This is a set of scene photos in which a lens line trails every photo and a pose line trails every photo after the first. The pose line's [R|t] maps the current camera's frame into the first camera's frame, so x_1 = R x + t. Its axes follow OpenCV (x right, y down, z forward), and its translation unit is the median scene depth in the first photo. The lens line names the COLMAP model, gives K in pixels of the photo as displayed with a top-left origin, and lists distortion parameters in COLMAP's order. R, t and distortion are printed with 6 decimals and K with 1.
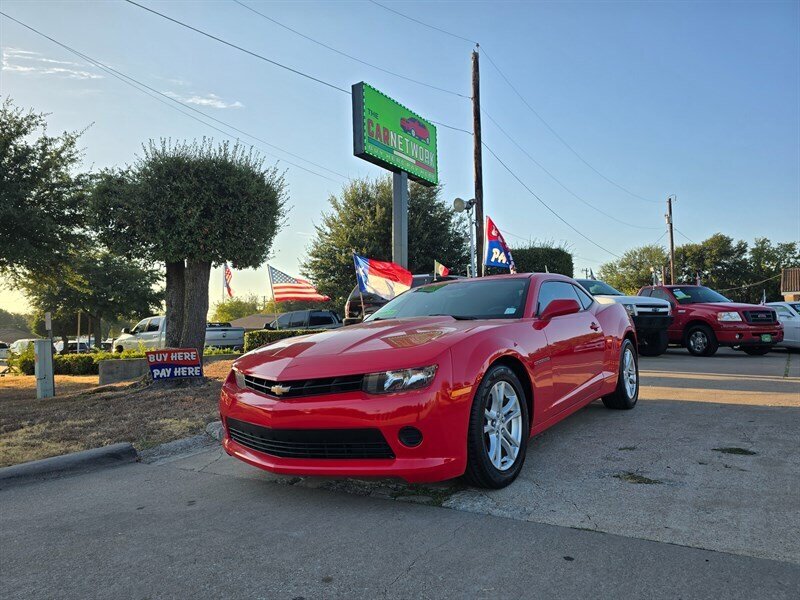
lens RADIAL K [[531.4, 0, 400.1], [0, 531.4, 301.5], [0, 0, 1]] dist [0.051758, -0.044671]
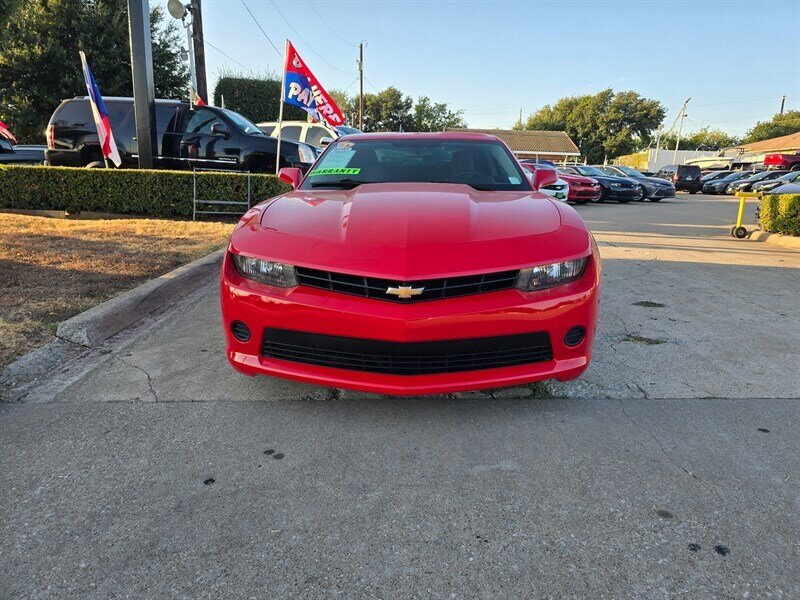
lens RADIAL K [[531.4, 0, 401.9], [0, 531.4, 298.1], [0, 0, 1]] dist [0.051758, -0.044671]
pose [[0.825752, -0.085124, 0.557572, -0.260502], [-0.078525, 0.961569, 0.263095, -0.008106], [-0.558540, -0.261034, 0.787334, 0.170140]]
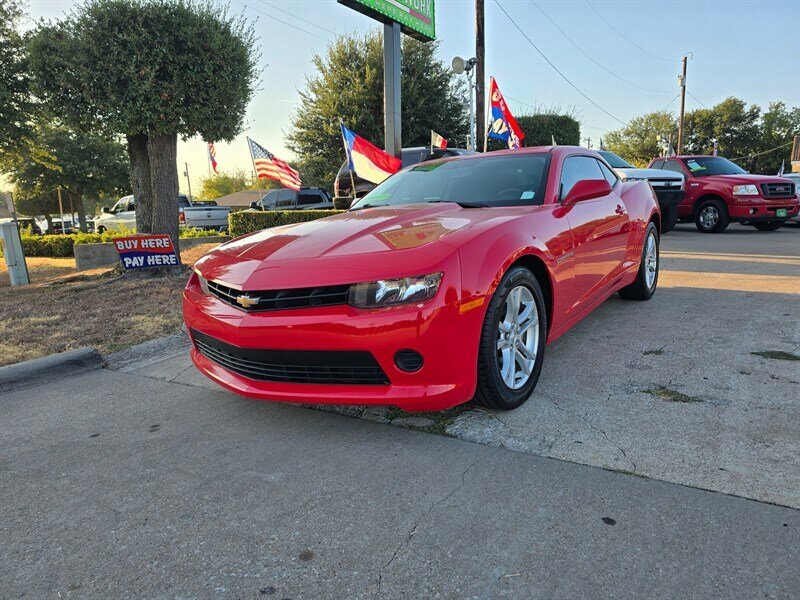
lens RADIAL K [[531.4, 0, 400.1], [0, 531.4, 299.5], [0, 0, 1]] dist [0.051758, -0.044671]
pose [[0.999889, -0.011473, 0.009486, -0.000206], [0.009021, 0.973864, 0.226955, -0.007538], [-0.011842, -0.226844, 0.973859, 0.084567]]
